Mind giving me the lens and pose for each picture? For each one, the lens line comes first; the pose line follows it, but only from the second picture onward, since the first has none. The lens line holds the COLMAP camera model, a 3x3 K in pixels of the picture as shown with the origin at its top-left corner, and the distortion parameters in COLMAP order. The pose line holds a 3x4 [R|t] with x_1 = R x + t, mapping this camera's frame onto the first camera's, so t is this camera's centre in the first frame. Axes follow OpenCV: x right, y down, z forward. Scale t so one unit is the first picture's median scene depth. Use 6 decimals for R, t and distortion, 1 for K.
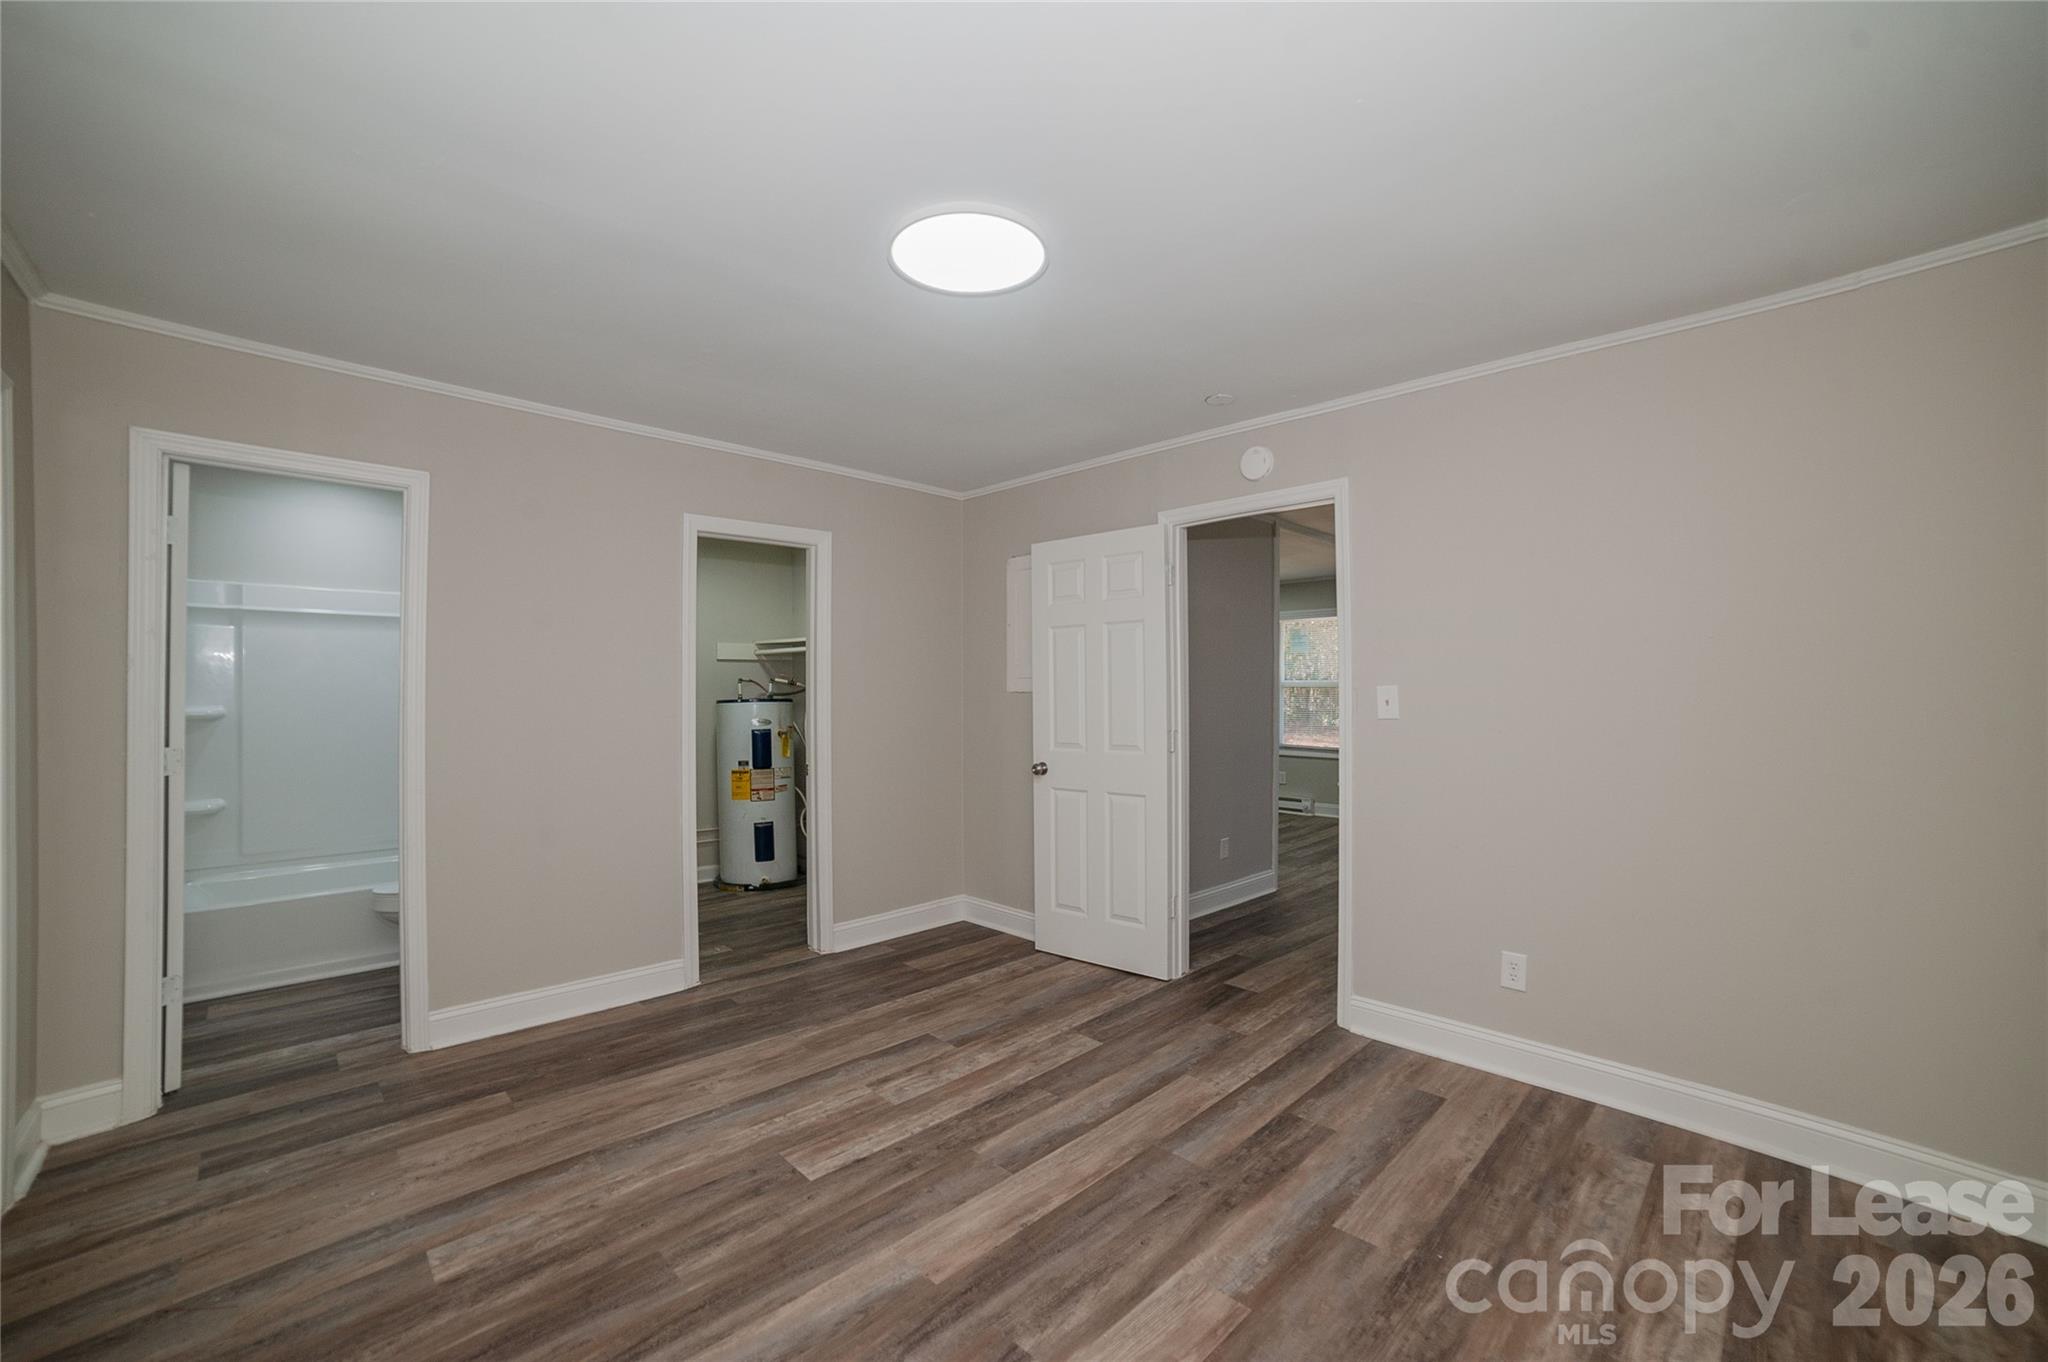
lens RADIAL K [[829.9, 0, 1010.1], [0, 829.9, 680.8], [0, 0, 1]] dist [-0.098392, 0.040032]
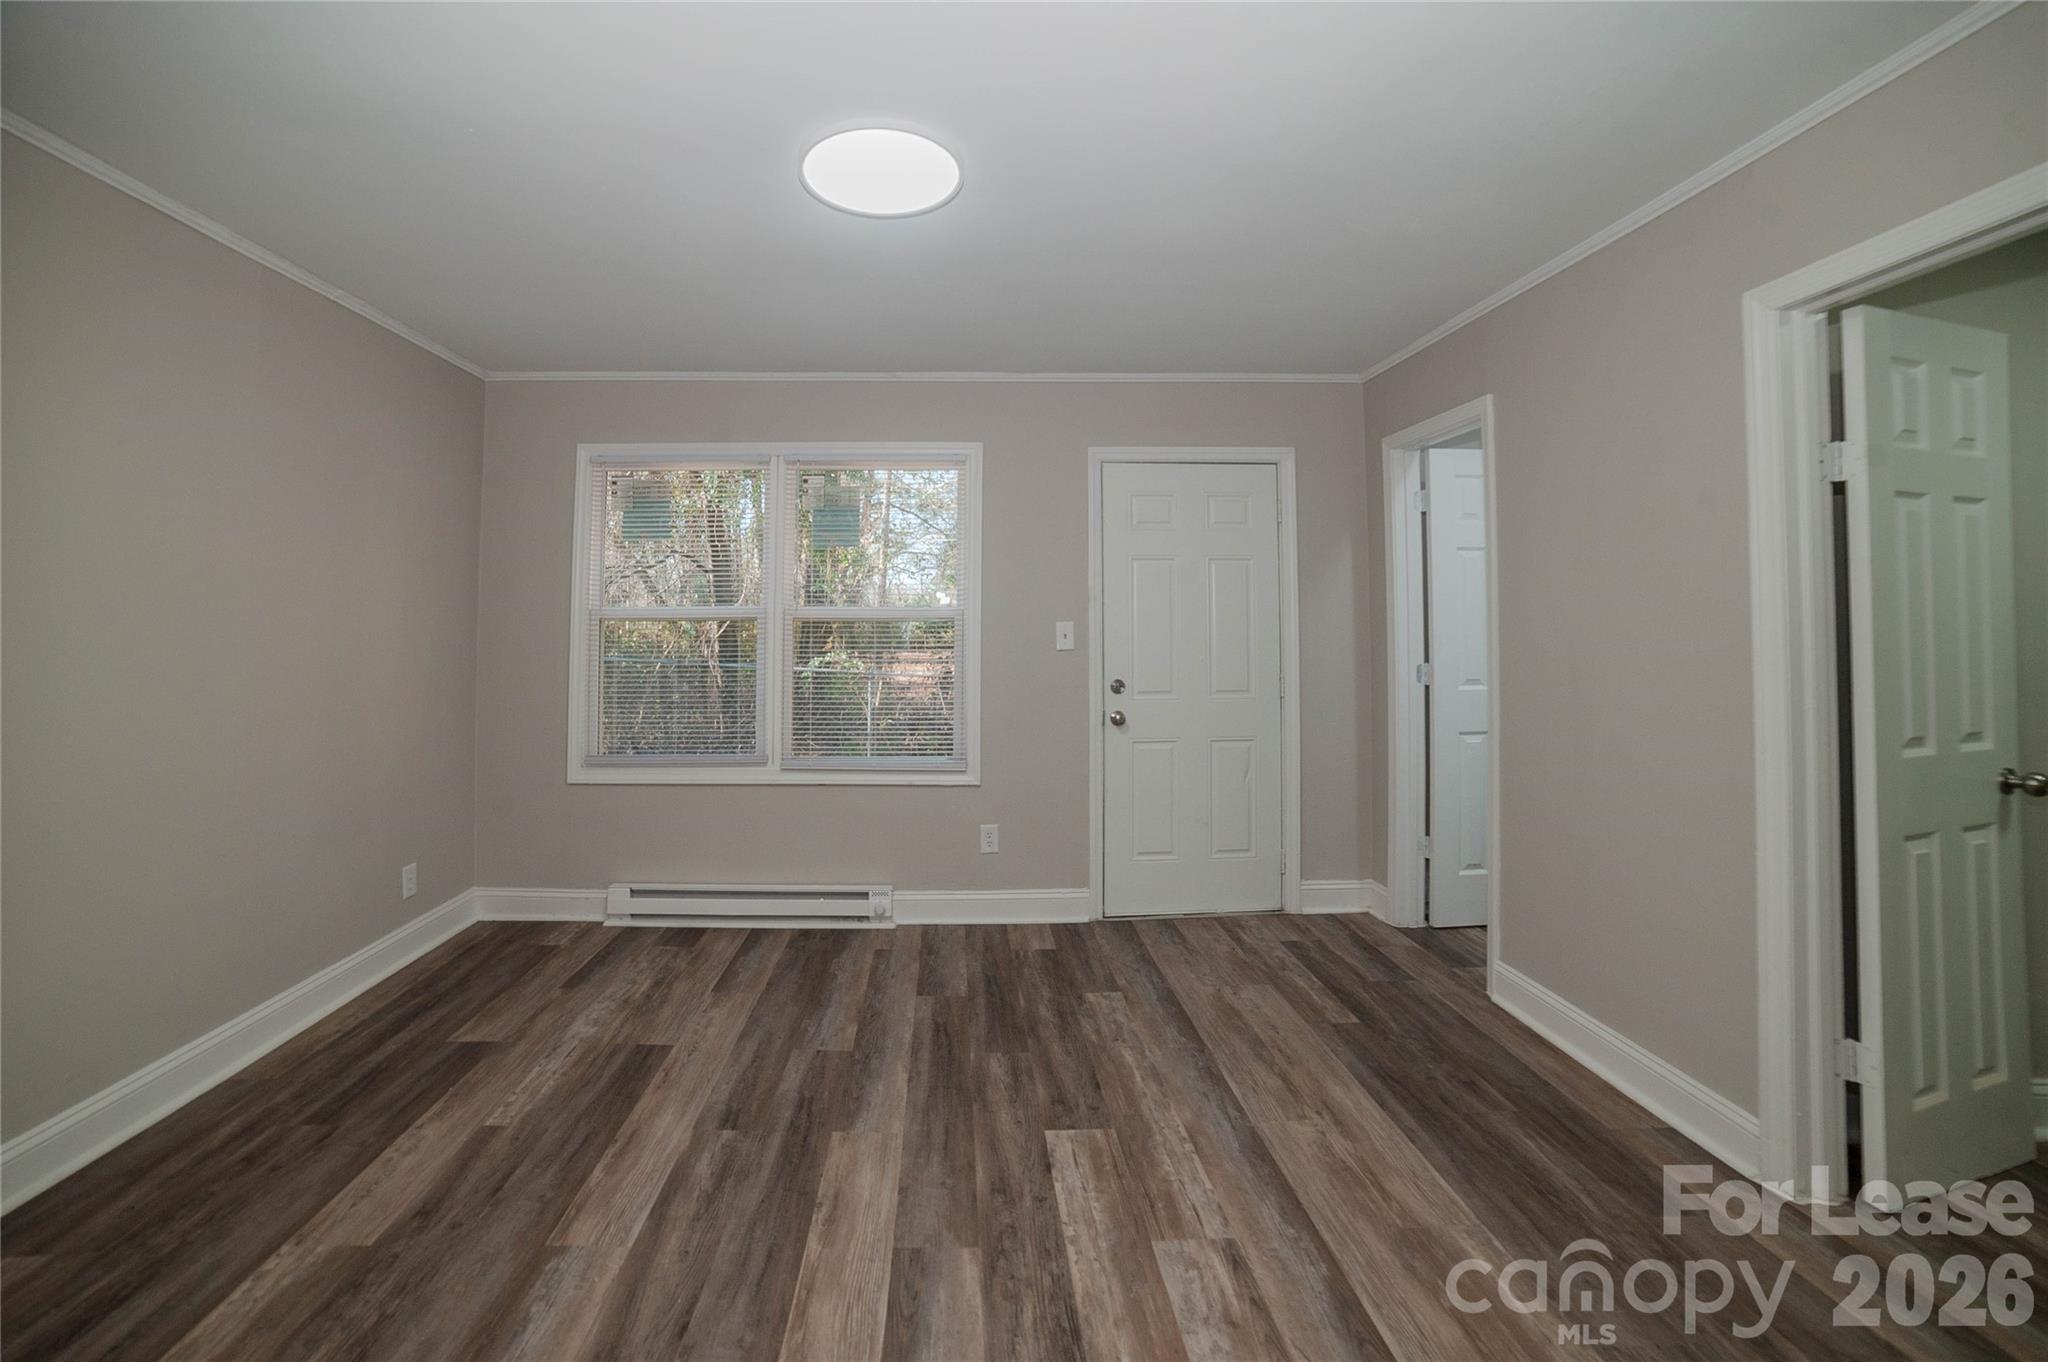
lens RADIAL K [[837.7, 0, 974.3], [0, 837.7, 601.0], [0, 0, 1]] dist [-0.091262, 0.031035]
pose [[-0.672343, -0.020372, -0.739959, 0.453756], [0.007133, 0.999397, -0.033995, 0.024602], [0.740205, -0.028134, -0.671792, 1.367944]]
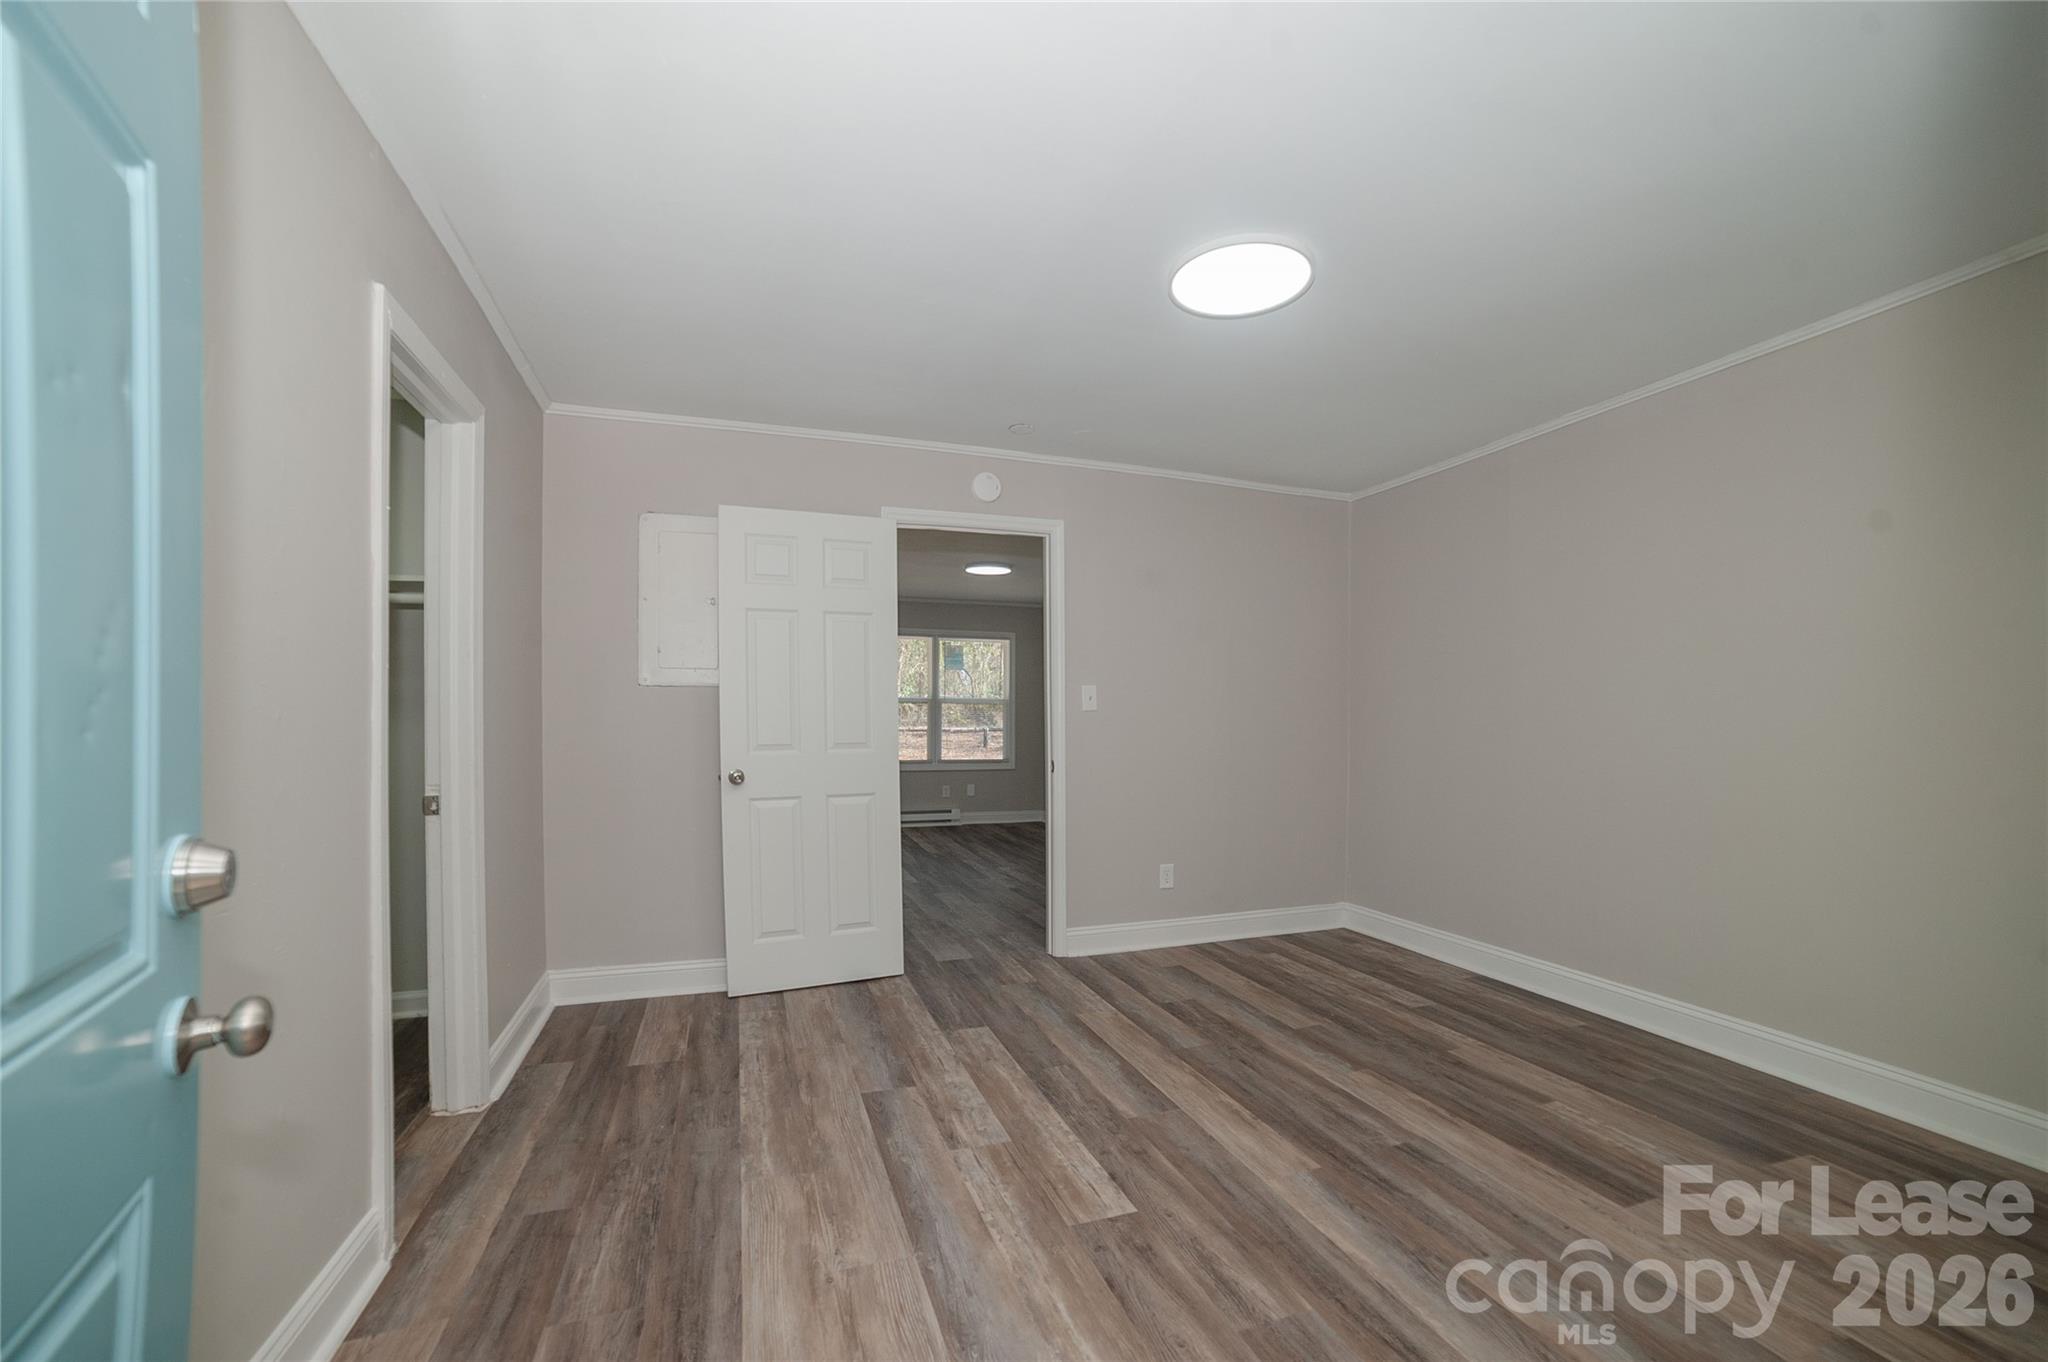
lens RADIAL K [[826.2, 0, 1020.7], [0, 826.2, 667.3], [0, 0, 1]] dist [-0.088750, 0.039839]
pose [[0.411484, 0.056957, 0.909636, -0.978304], [-0.010791, 0.998280, -0.057625, 0.063316], [-0.911353, 0.013896, 0.411391, 0.635826]]
